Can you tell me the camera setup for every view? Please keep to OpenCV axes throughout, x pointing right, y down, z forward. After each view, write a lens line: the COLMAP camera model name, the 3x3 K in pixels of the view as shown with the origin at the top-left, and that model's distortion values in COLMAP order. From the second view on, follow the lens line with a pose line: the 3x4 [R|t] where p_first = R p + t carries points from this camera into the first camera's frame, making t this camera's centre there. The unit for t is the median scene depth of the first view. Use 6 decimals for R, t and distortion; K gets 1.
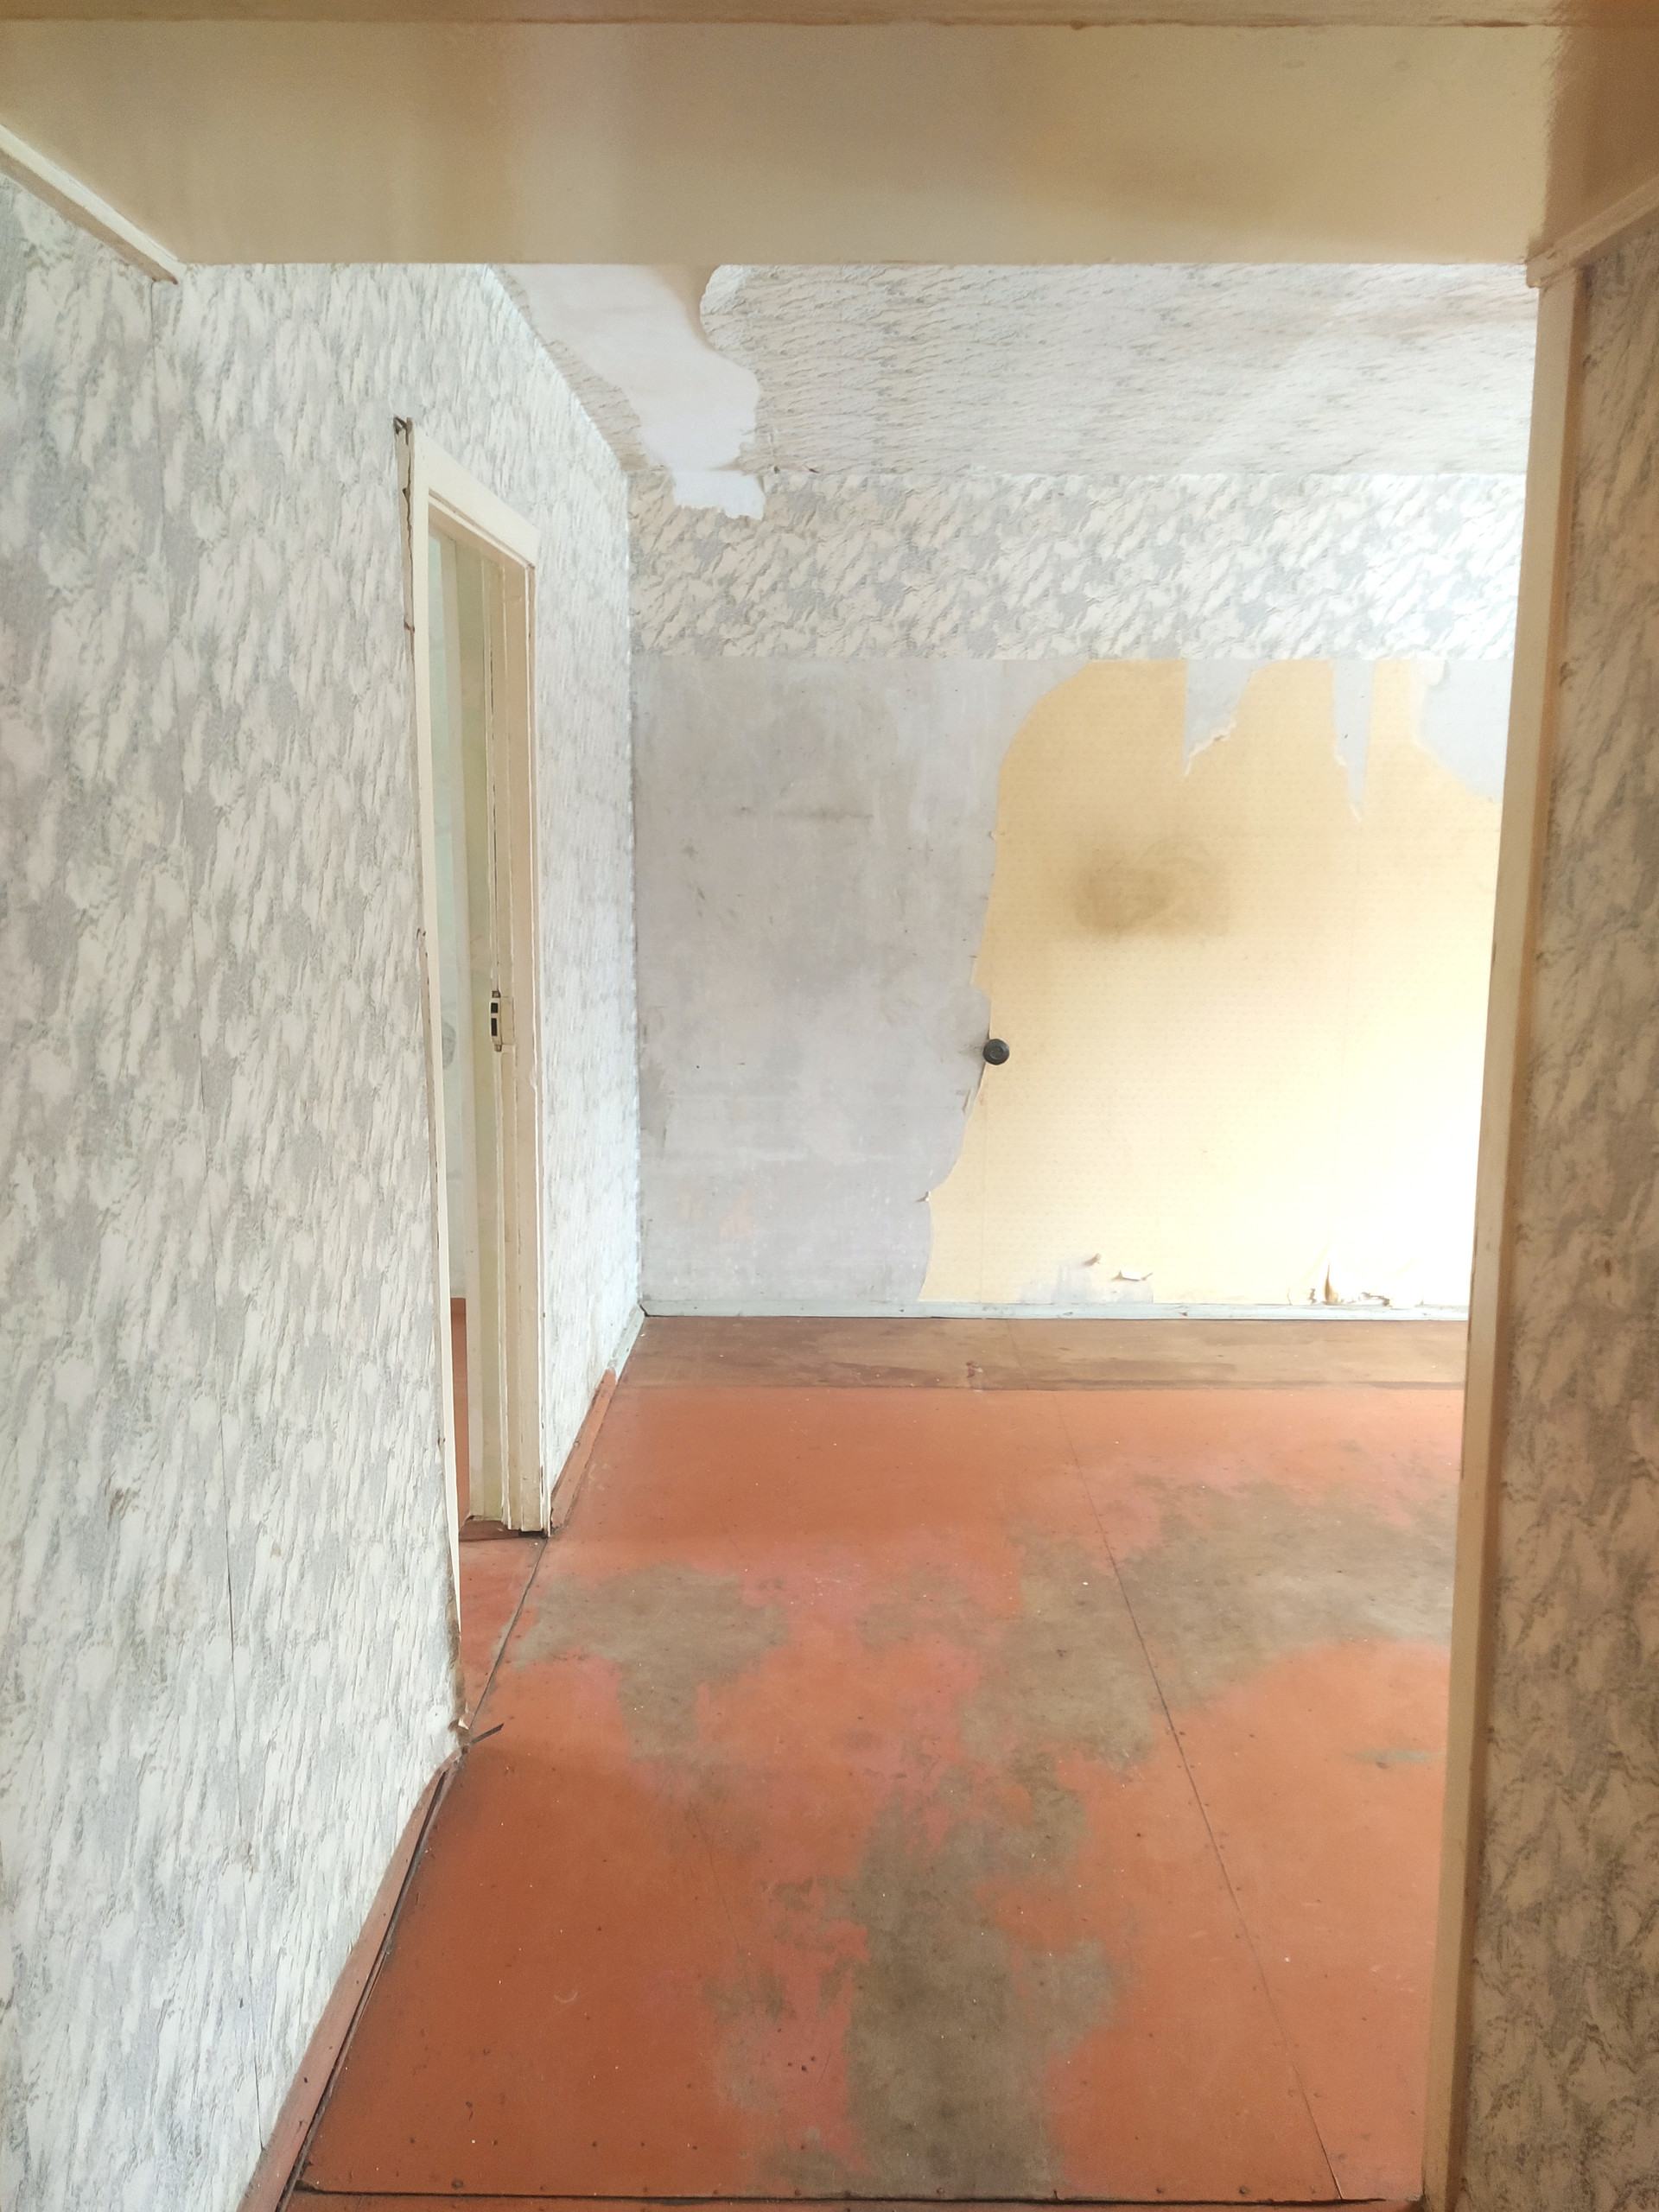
lens RADIAL K [[1673.2, 0, 829.5], [0, 1673.2, 1106.0], [0, 0, 1]] dist [0.096856, -0.122225]
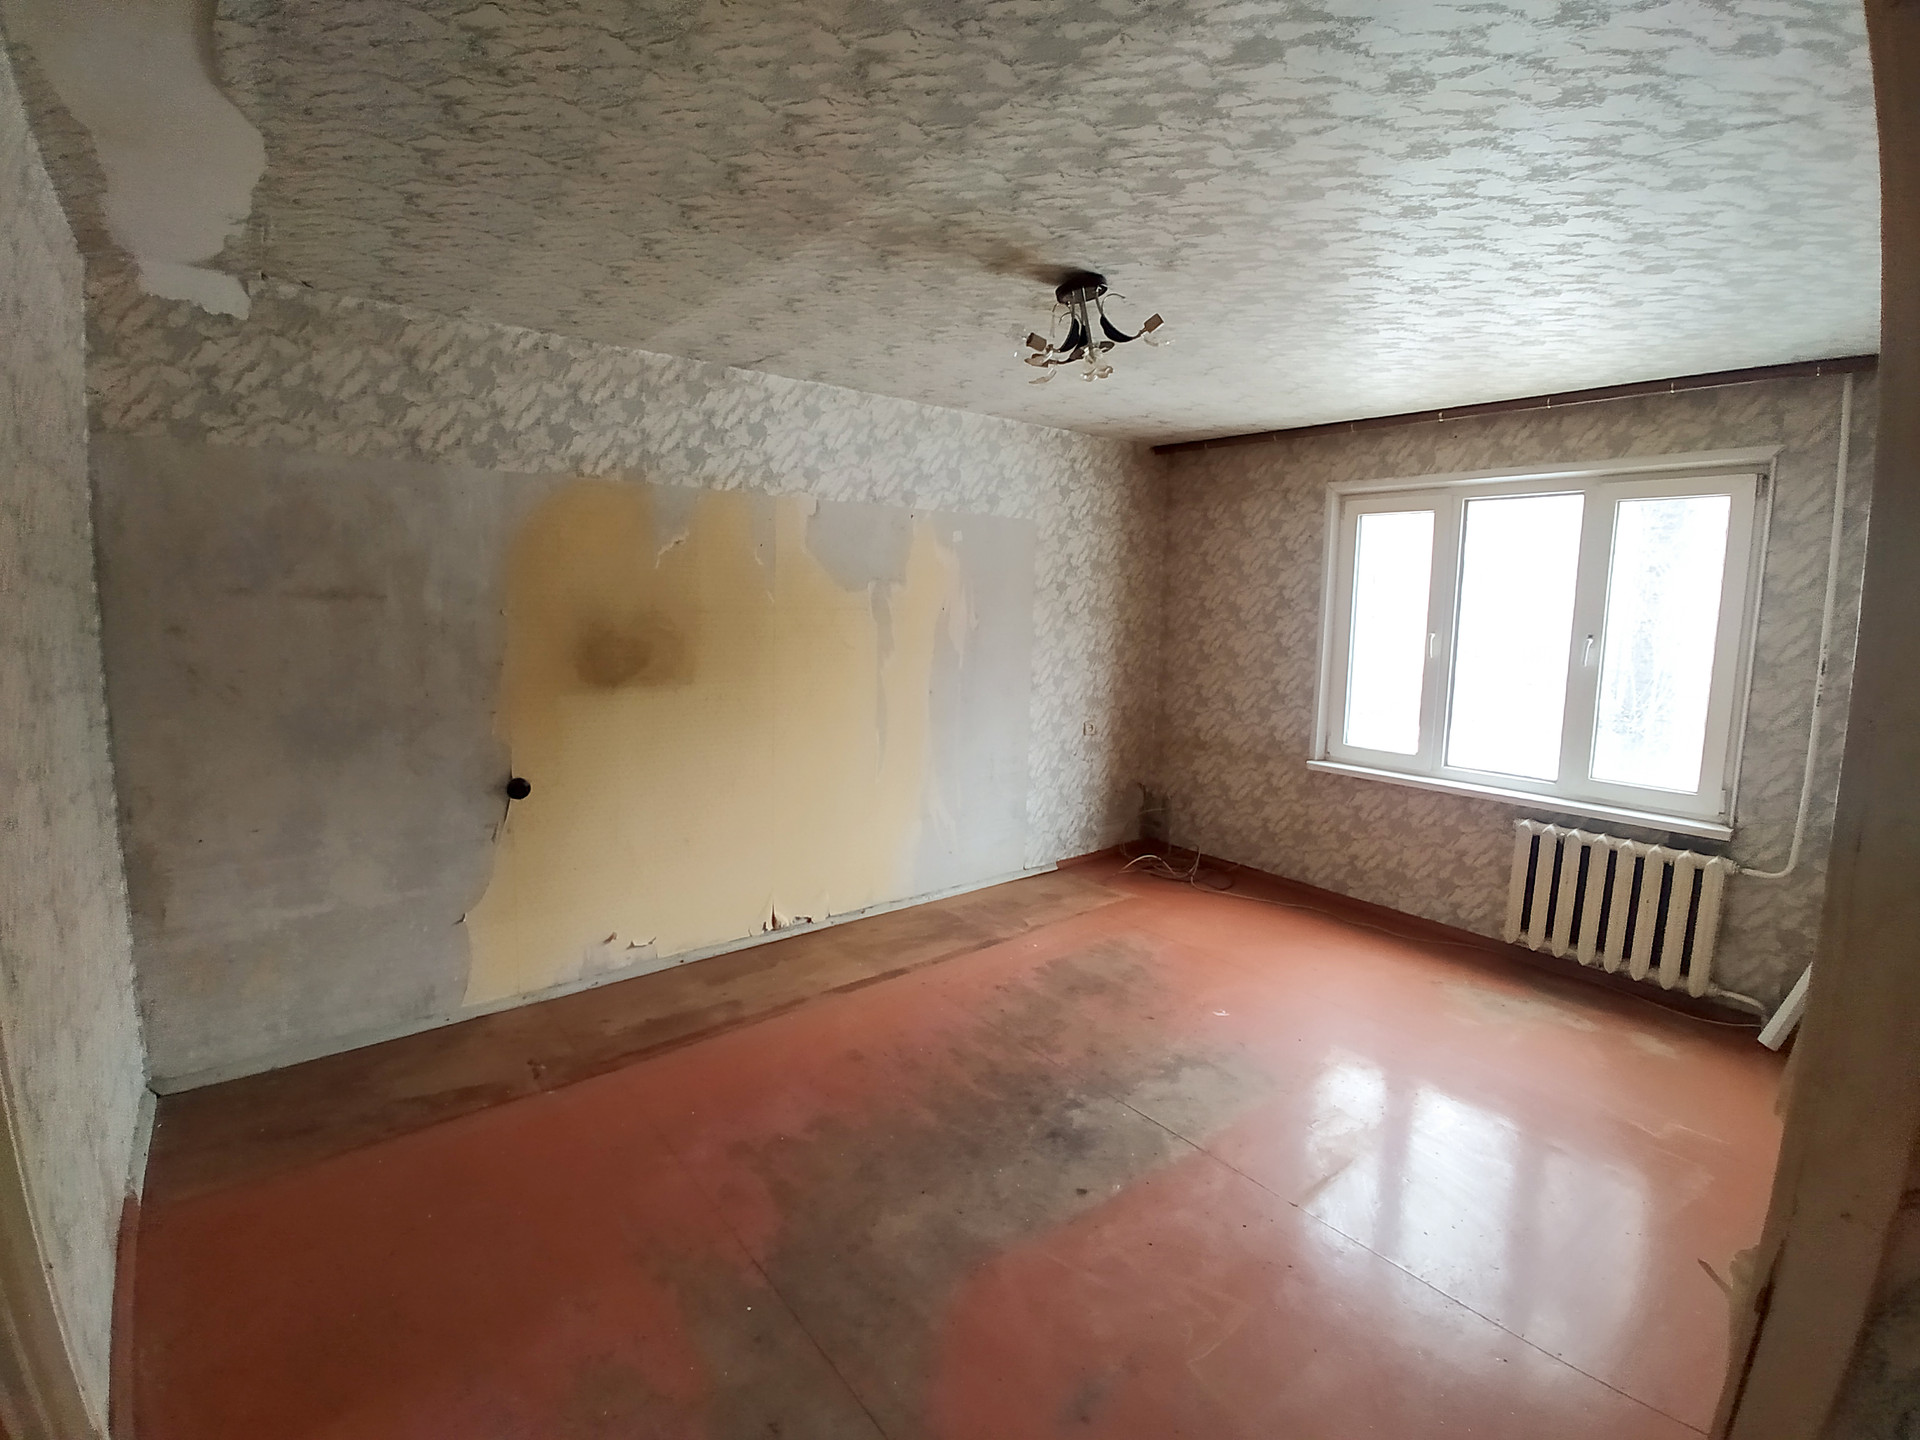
lens RADIAL K [[875.6, 0, 961.5], [0, 875.6, 694.9], [0, 0, 1]] dist [-0.035835, 0.010345]
pose [[0.768140, -0.064559, 0.637019, -0.052420], [0.096444, 0.995219, -0.015434, -0.062100], [-0.632977, 0.073292, 0.770693, 0.320887]]
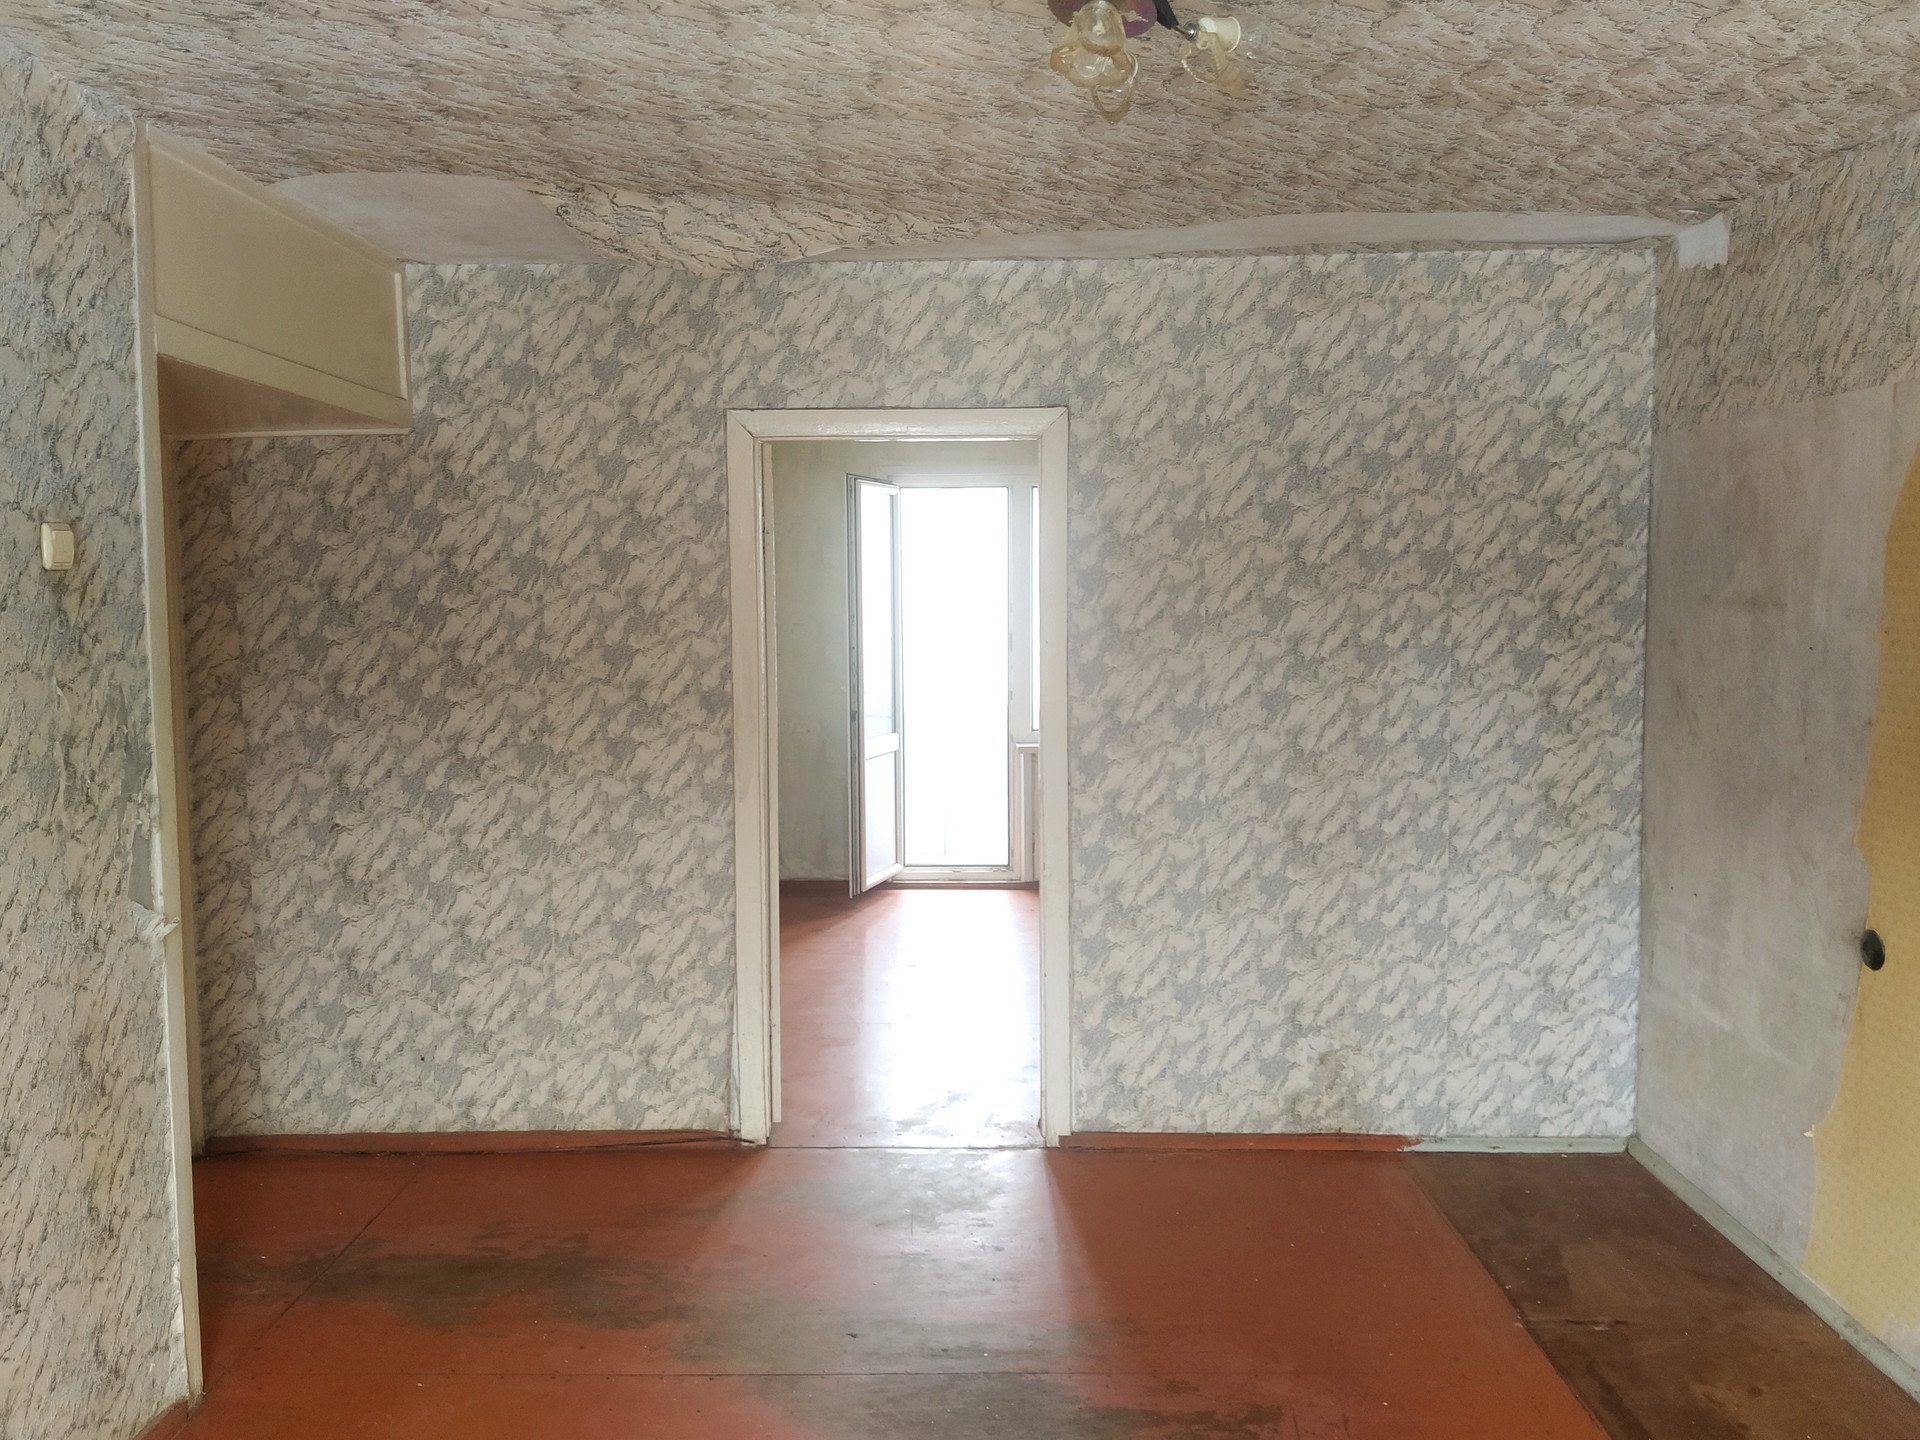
lens RADIAL K [[1452.4, 0, 954.7], [0, 1452.4, 715.6], [0, 0, 1]] dist [0.096856, -0.122225]
pose [[0.003989, 0.072466, -0.997363, 0.715624], [-0.166840, 0.983440, 0.070787, -0.110198], [0.985976, 0.166117, 0.016013, 0.638737]]
